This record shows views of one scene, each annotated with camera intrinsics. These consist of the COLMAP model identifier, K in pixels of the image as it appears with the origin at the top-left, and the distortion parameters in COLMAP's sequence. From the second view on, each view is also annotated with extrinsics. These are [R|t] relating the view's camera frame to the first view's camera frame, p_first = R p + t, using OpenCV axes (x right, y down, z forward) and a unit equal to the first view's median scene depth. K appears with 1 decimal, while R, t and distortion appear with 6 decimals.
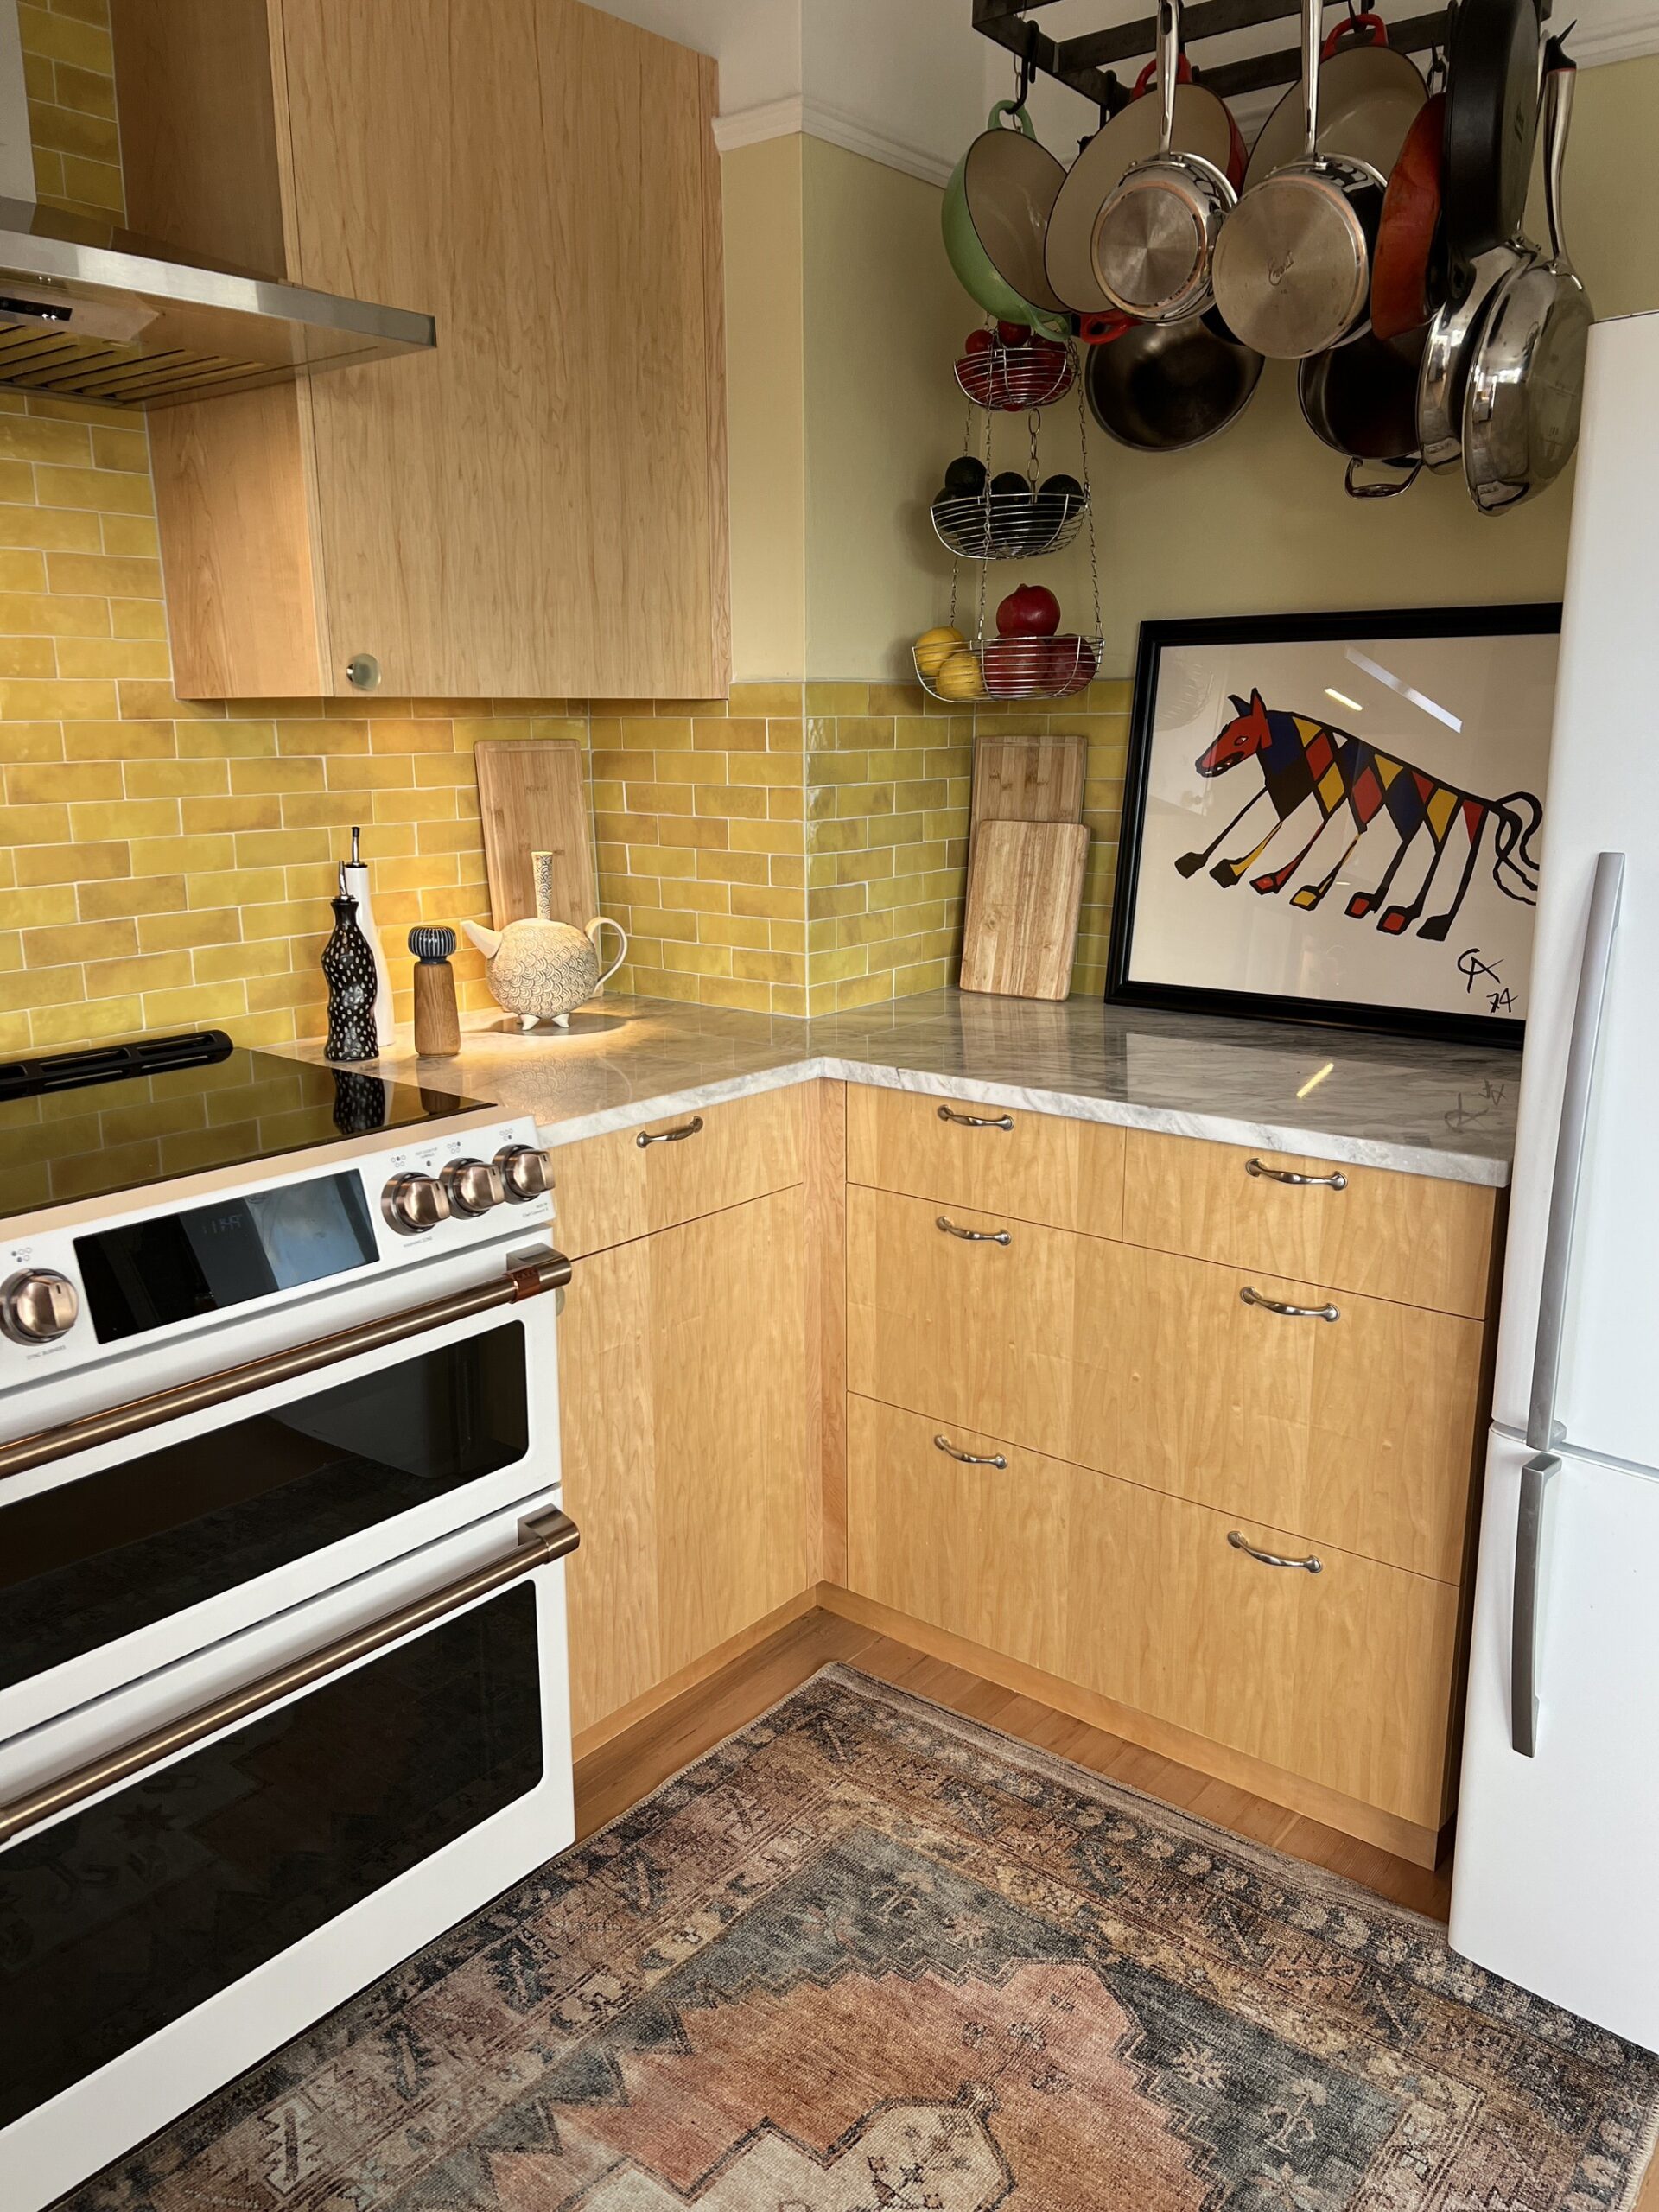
lens RADIAL K [[1690.9, 0, 835.0], [0, 1690.9, 1116.7], [0, 0, 1]] dist [0.060050, -0.071919]
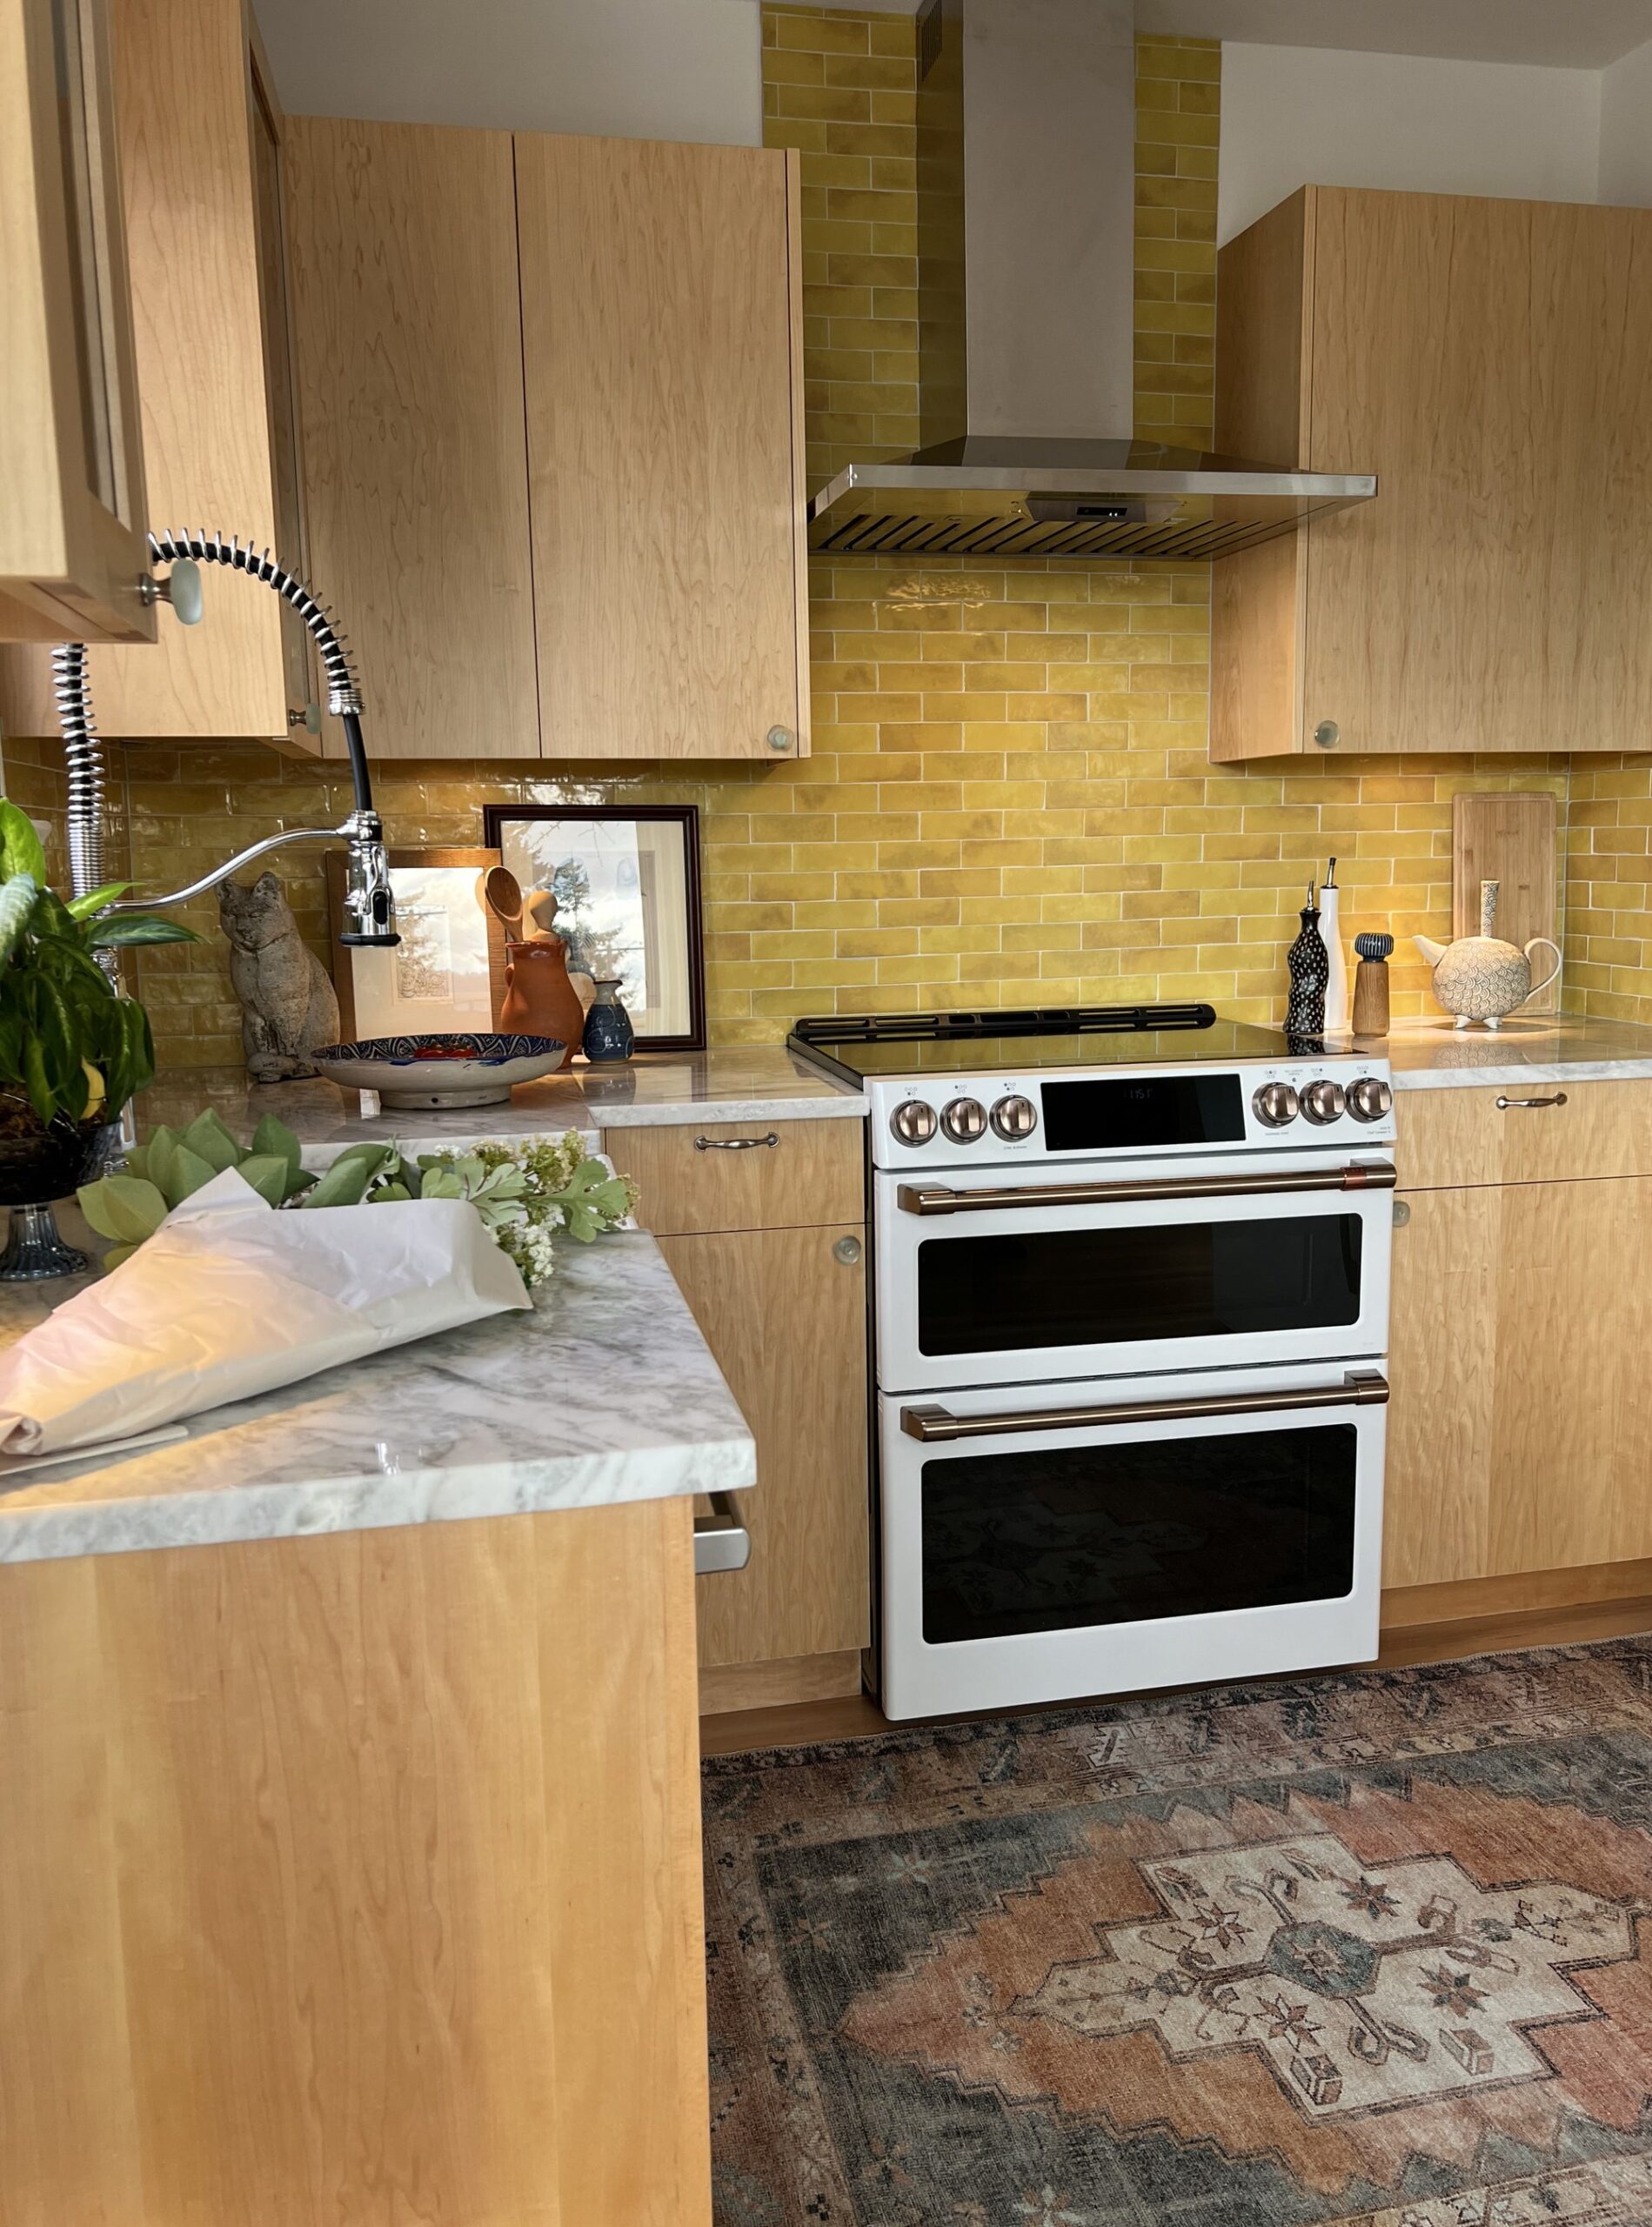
lens RADIAL K [[1787.3, 0, 837.8], [0, 1787.3, 1104.8], [0, 0, 1]] dist [0.059603, -0.076303]
pose [[0.781051, 0.085862, -0.618537, 0.304864], [-0.136392, 0.990044, -0.034796, 0.122029], [0.609391, 0.111541, 0.784985, -0.294978]]
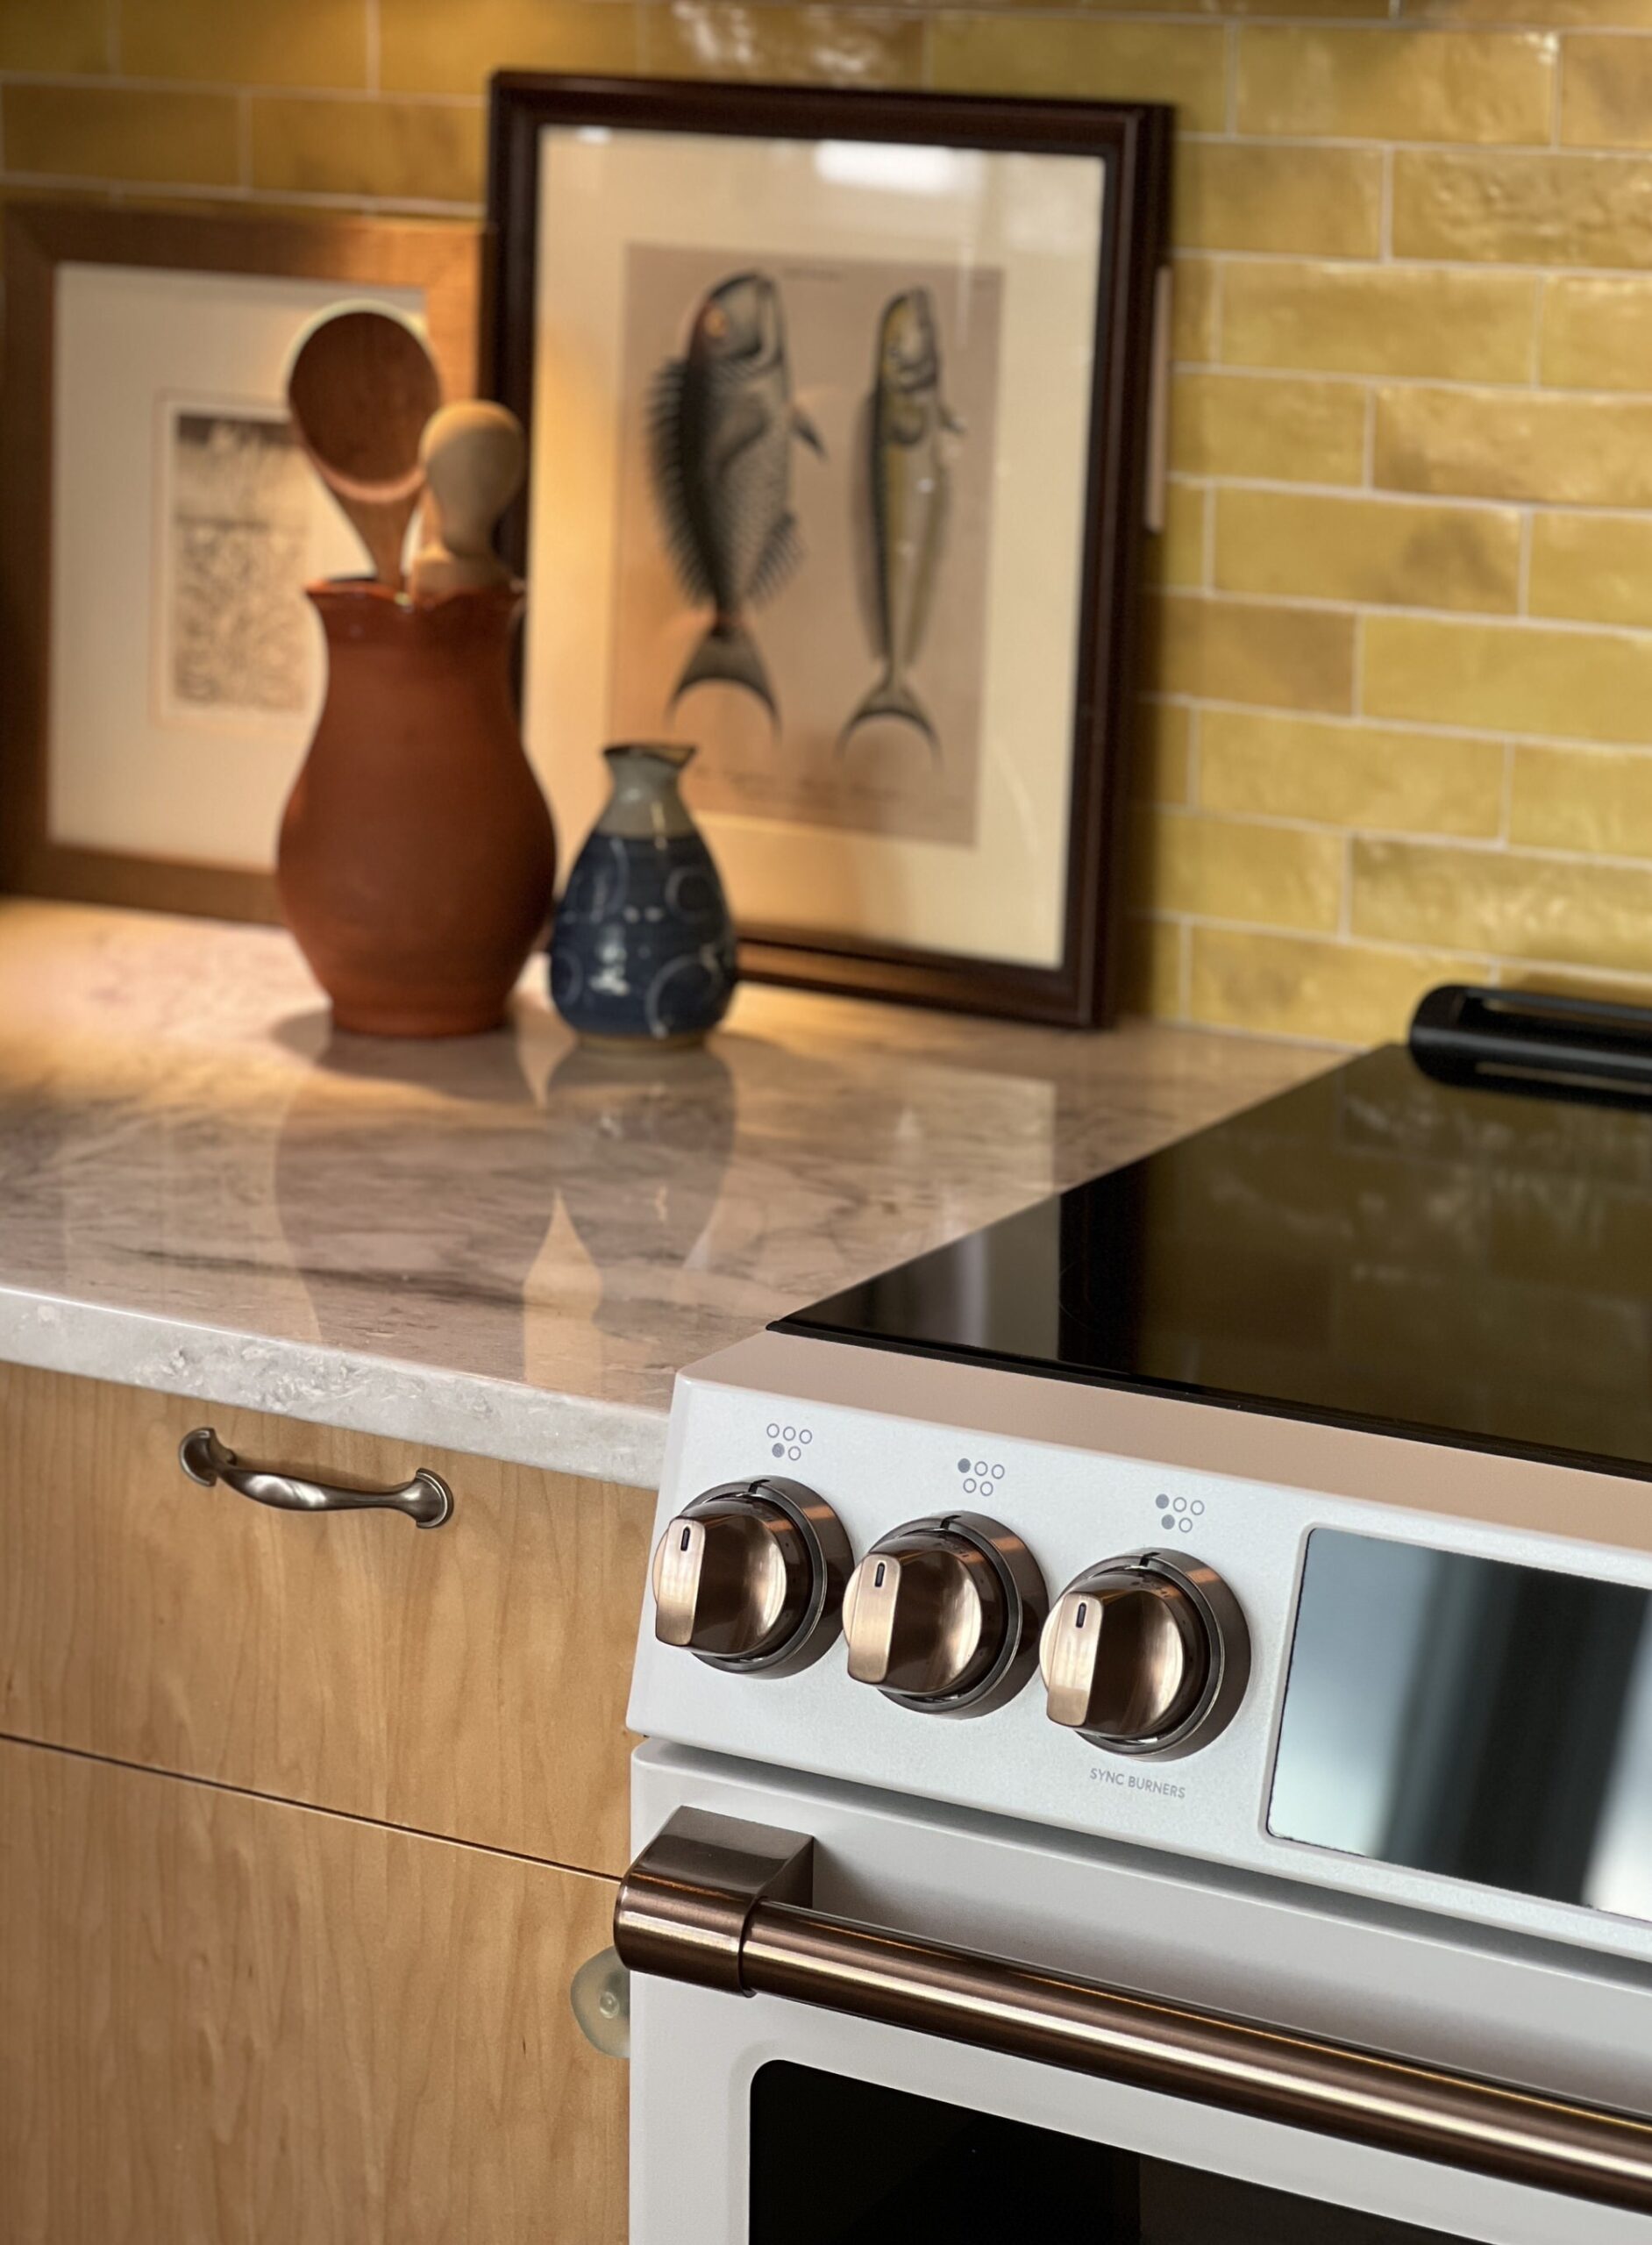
lens RADIAL K [[5387.6, 0, 826.5], [0, 5387.6, 1042.6], [0, 0, 1]] dist [0.171480, 0.388338]
pose [[0.152921, 0.225030, -0.962277, 0.417498], [-0.251156, 0.950608, 0.182388, -0.142457], [0.955791, 0.213791, 0.201885, 0.452970]]
